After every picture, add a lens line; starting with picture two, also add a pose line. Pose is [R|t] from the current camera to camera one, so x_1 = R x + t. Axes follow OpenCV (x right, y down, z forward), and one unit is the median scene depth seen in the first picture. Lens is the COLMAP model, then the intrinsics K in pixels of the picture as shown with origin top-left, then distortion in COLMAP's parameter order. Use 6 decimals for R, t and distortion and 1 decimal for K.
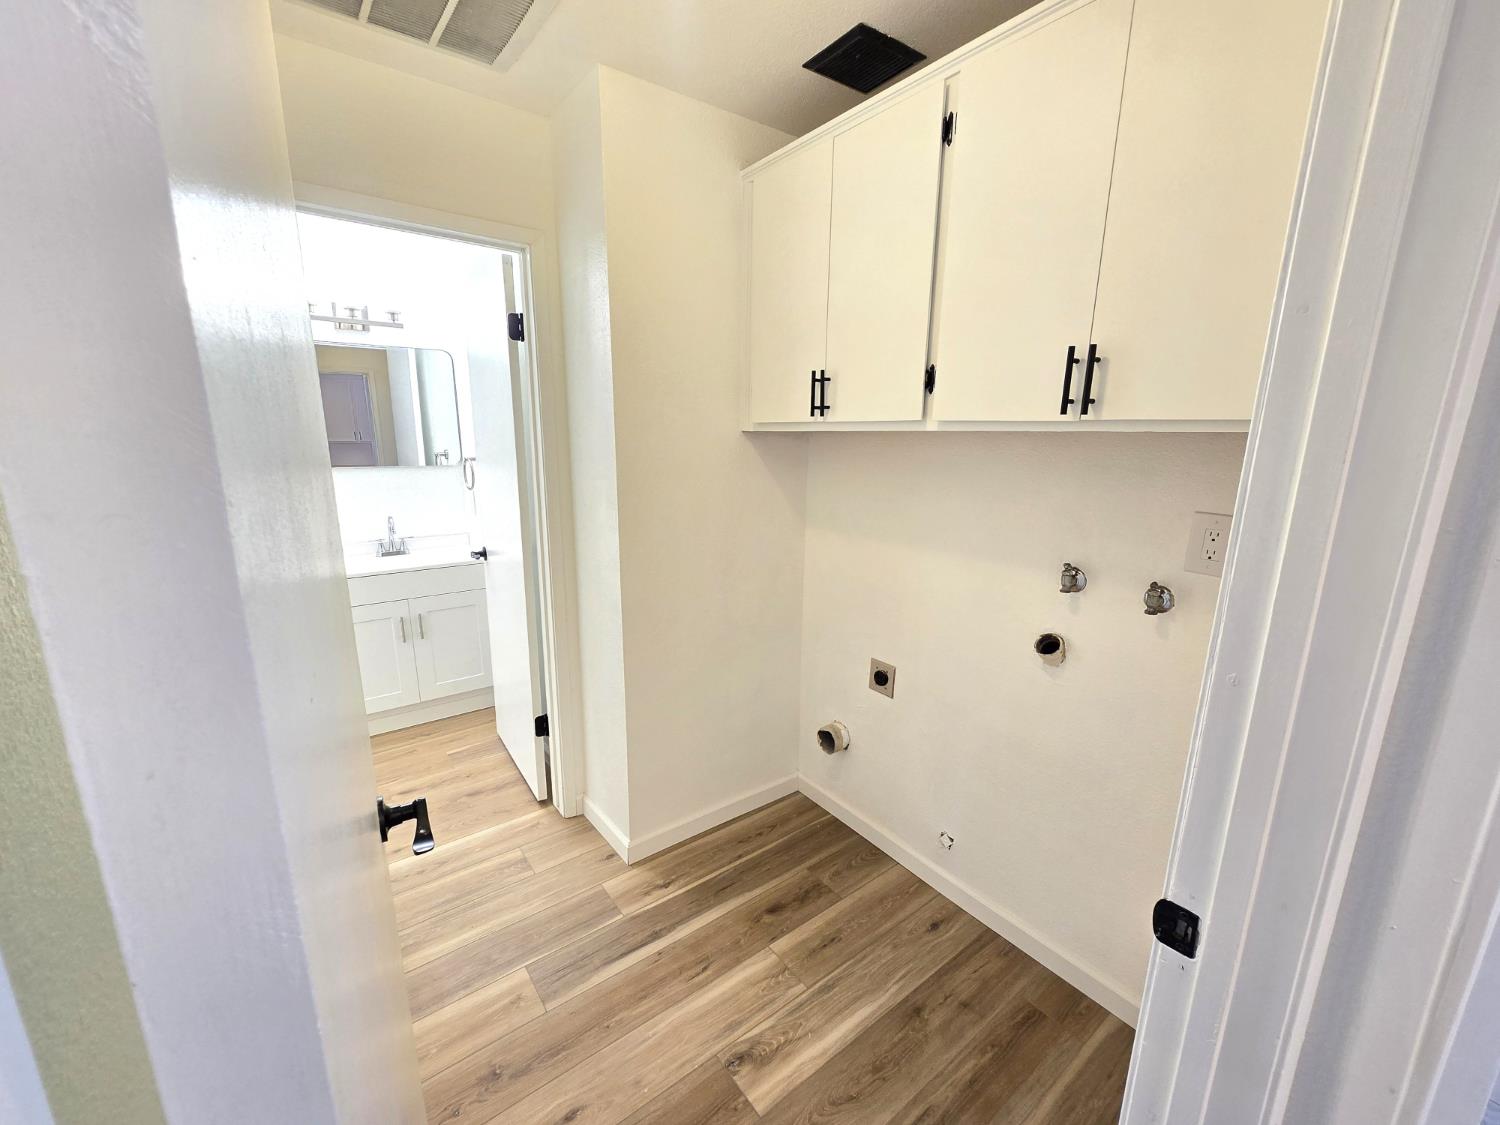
lens RADIAL K [[615.5, 0, 752.2], [0, 615.5, 569.3], [0, 0, 1]] dist [-0.000912, 0.000176]
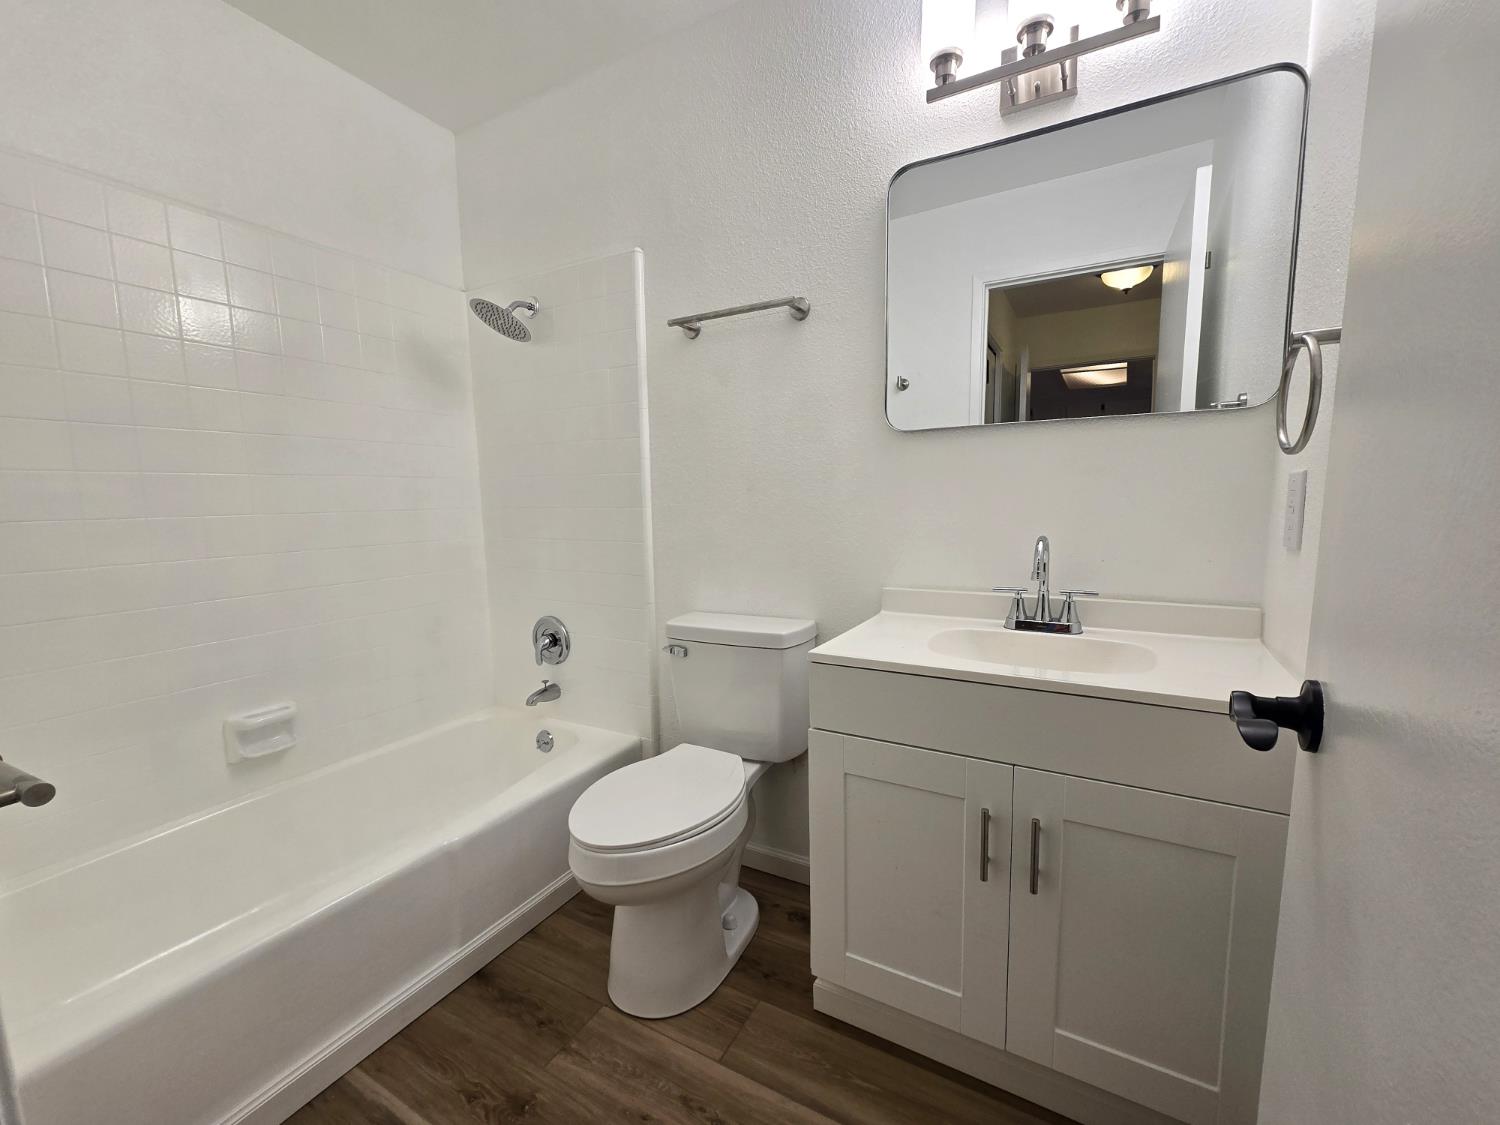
lens RADIAL K [[615.5, 0, 752.2], [0, 615.5, 569.3], [0, 0, 1]] dist [-0.000912, 0.000176]
pose [[0.391637, 0.085656, -0.916124, -0.291994], [-0.181523, 0.983282, 0.014335, -0.035205], [0.902036, 0.160683, 0.400639, 0.668489]]
